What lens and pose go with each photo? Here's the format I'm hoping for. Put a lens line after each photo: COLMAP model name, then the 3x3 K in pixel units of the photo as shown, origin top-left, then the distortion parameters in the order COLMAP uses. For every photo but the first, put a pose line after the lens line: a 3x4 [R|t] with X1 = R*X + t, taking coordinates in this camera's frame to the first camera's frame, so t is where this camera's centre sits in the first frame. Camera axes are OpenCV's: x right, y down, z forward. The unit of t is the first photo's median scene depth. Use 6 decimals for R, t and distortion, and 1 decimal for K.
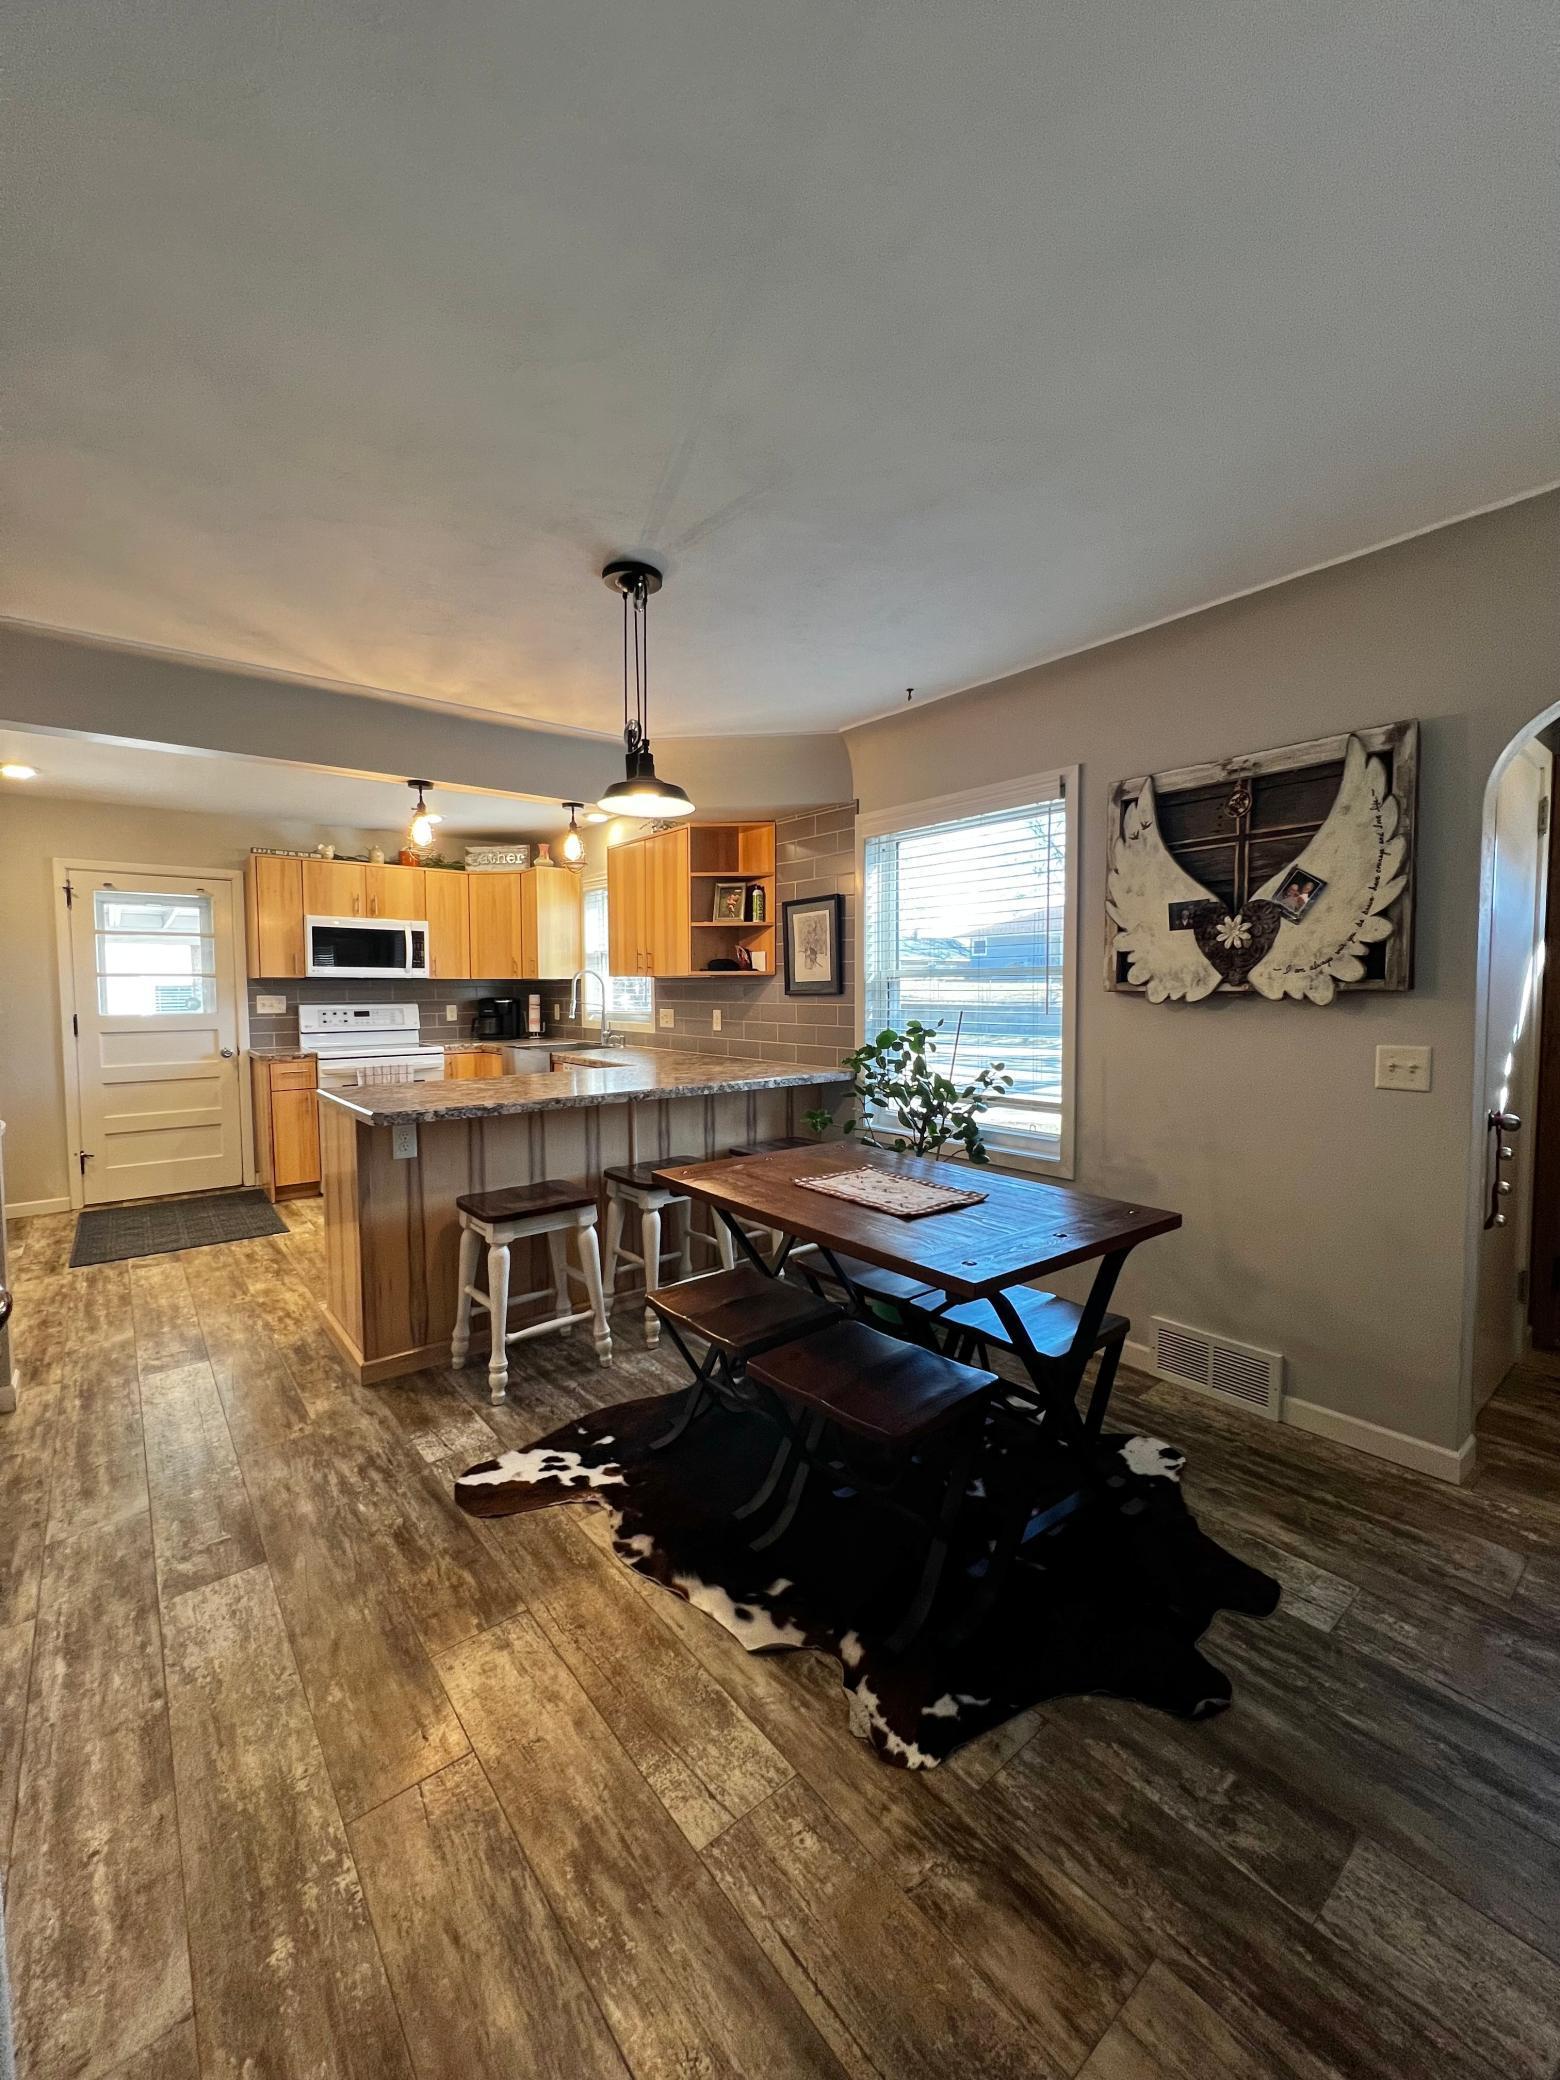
lens RADIAL K [[832.2, 0, 785.1], [0, 832.2, 1034.2], [0, 0, 1]] dist [-0.000919, -0.000238]
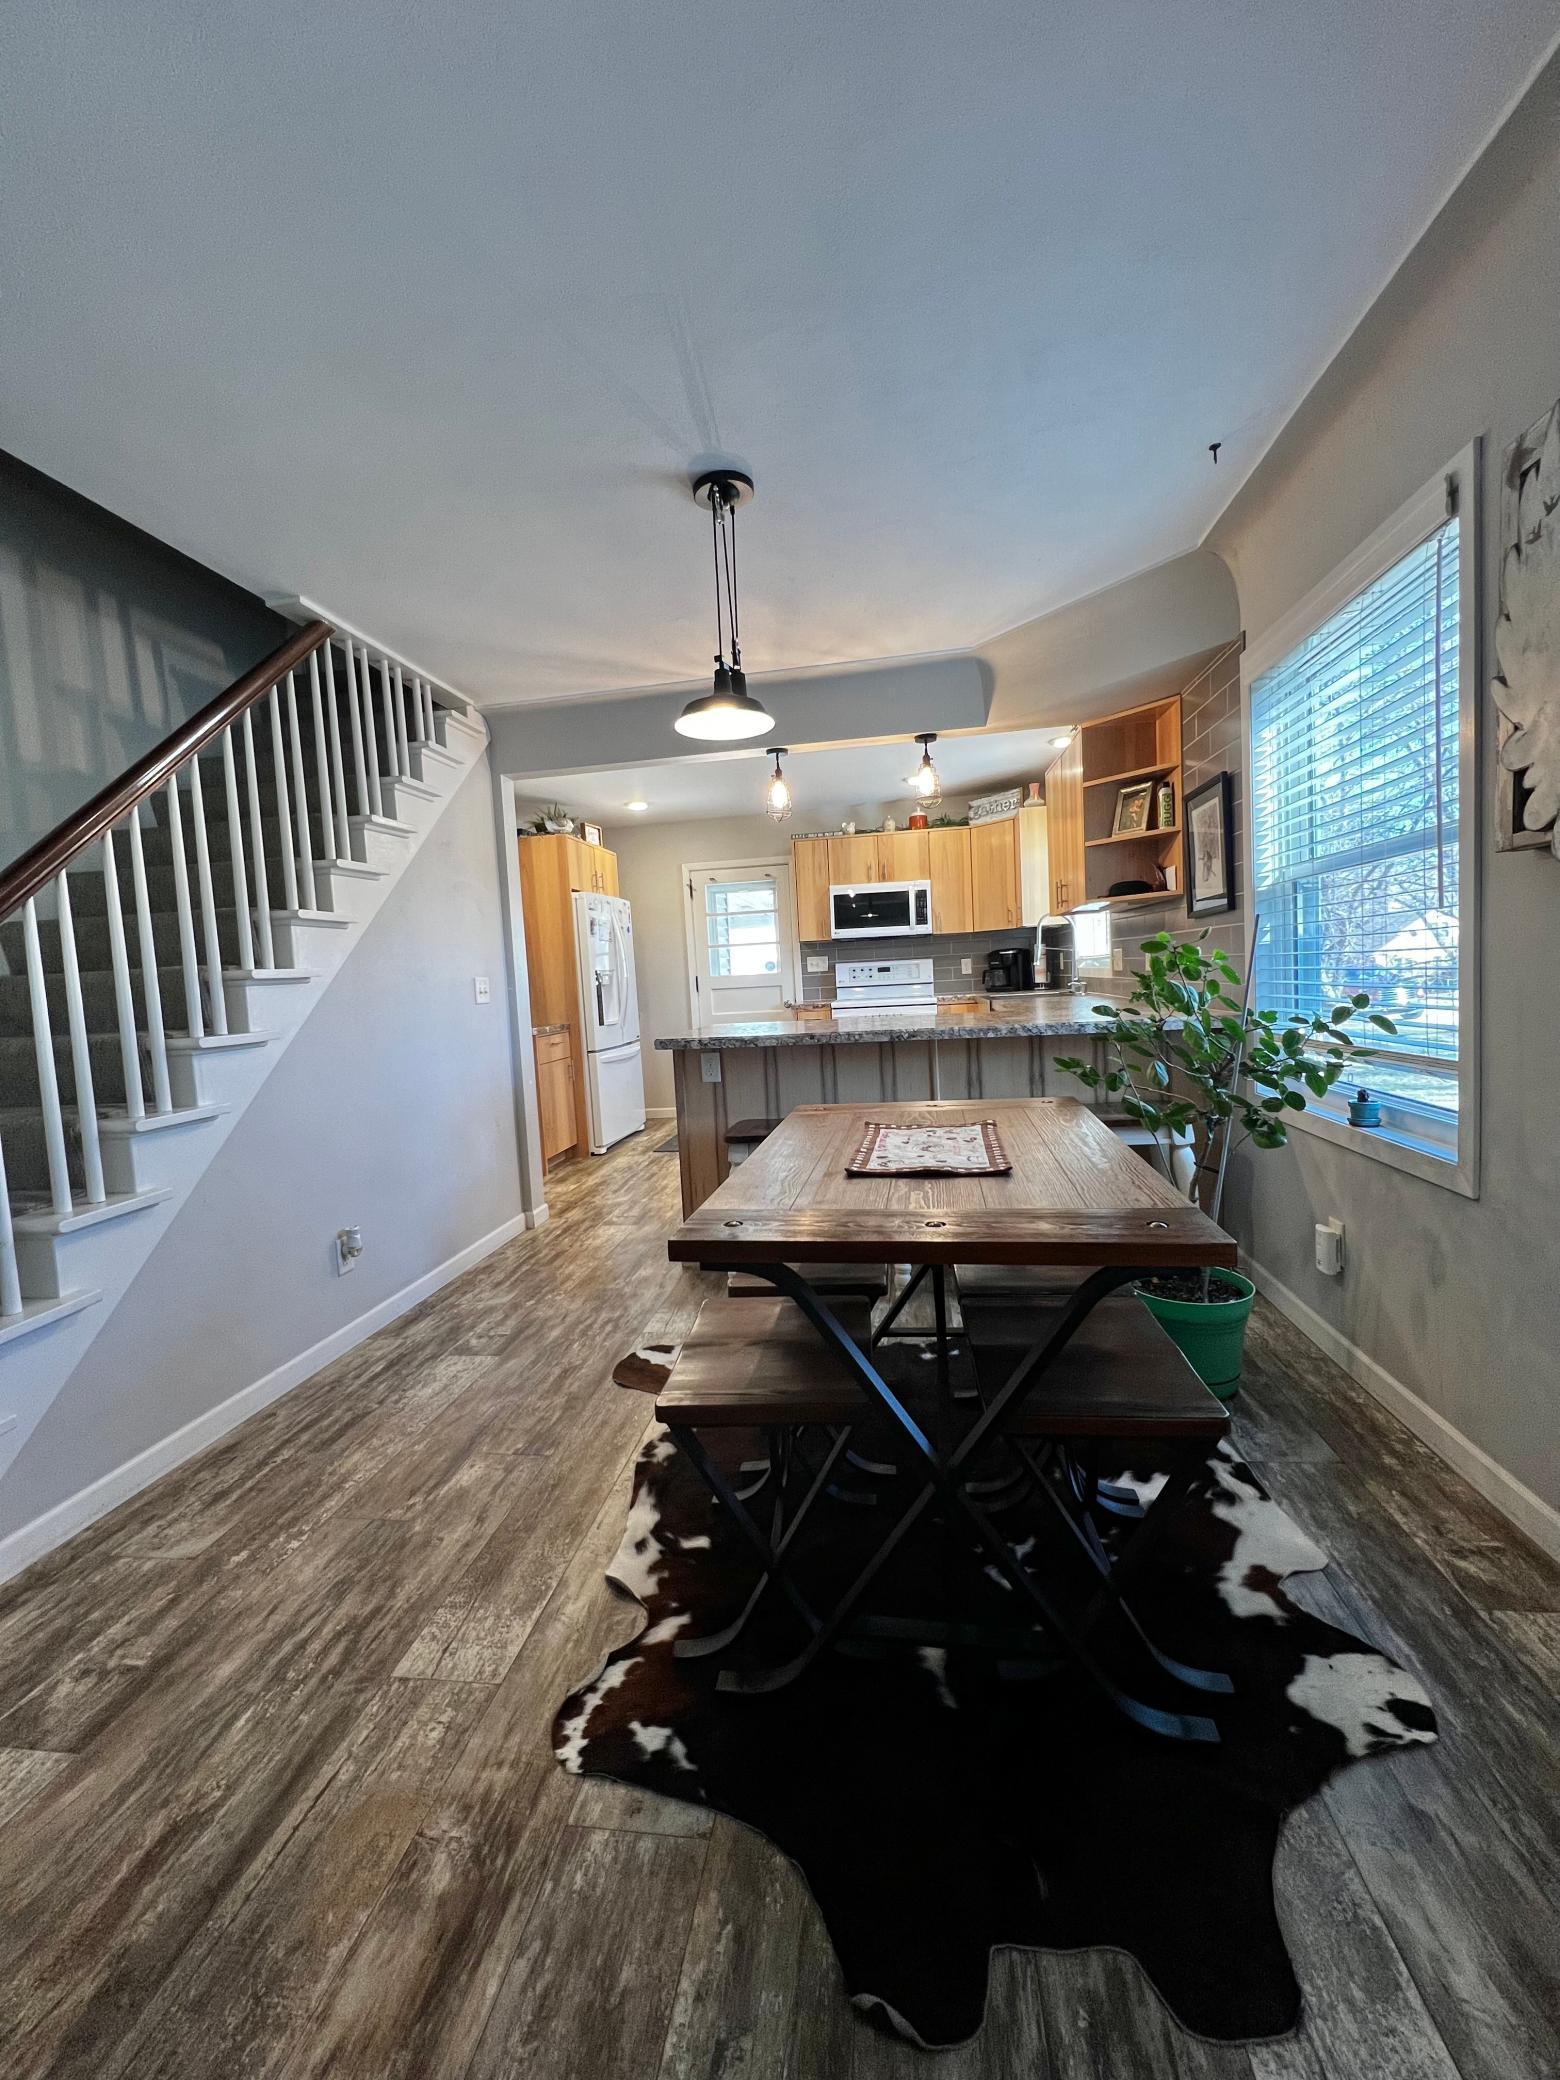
lens RADIAL K [[832.2, 0, 785.1], [0, 832.2, 1034.2], [0, 0, 1]] dist [-0.000919, -0.000238]
pose [[0.675237, 0.020519, -0.737315, 0.664848], [0.009612, 0.999283, 0.036613, 0.058373], [0.737538, -0.031809, 0.674556, 0.422309]]
